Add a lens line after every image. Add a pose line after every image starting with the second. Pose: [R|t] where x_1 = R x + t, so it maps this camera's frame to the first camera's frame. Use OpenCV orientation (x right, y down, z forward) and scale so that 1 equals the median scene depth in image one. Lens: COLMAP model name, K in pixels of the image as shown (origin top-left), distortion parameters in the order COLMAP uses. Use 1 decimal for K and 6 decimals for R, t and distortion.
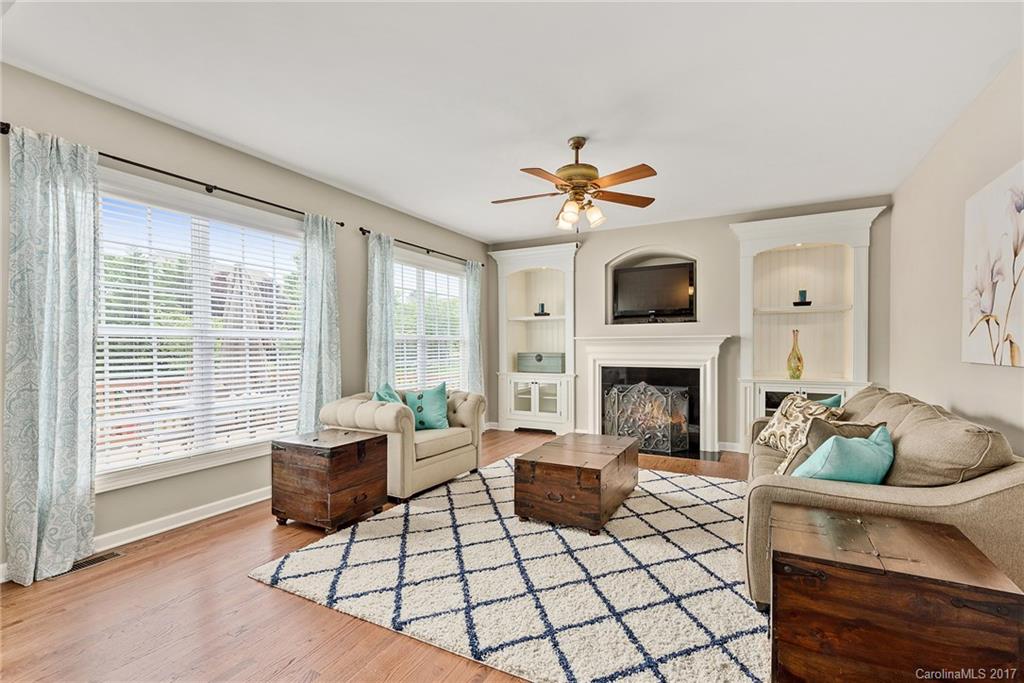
lens RADIAL K [[466.8, 0, 516.4], [0, 466.8, 354.0], [0, 0, 1]] dist [0.007205, -0.000122]
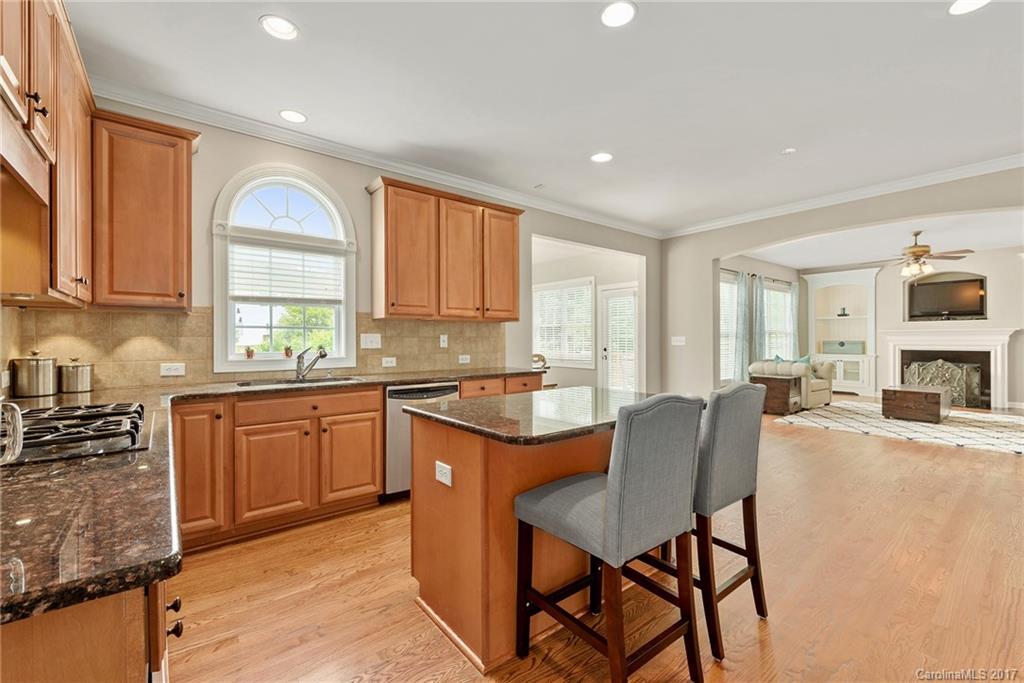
lens RADIAL K [[435.0, 0, 520.9], [0, 435.0, 340.8], [0, 0, 1]] dist [0.002984, -0.000130]
pose [[0.918172, 0.003022, -0.396169, -0.507955], [-0.007376, 0.999928, -0.009469, 0.026550], [0.396112, 0.011617, 0.918129, -1.021937]]
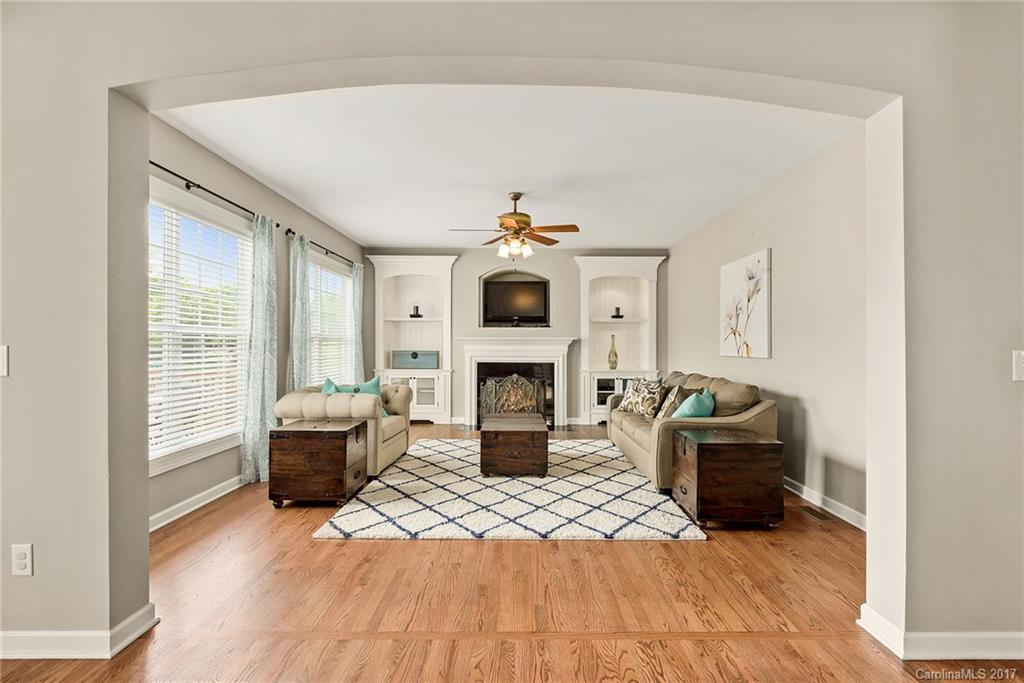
lens RADIAL K [[478.2, 0, 523.3], [0, 478.2, 345.0], [0, 0, 1]] dist [0.001538, 0.000085]
pose [[0.884659, 0.007765, 0.466173, -0.372408], [0.000507, 0.999845, -0.017616, 0.005444], [-0.466238, 0.015821, 0.884518, -0.176425]]
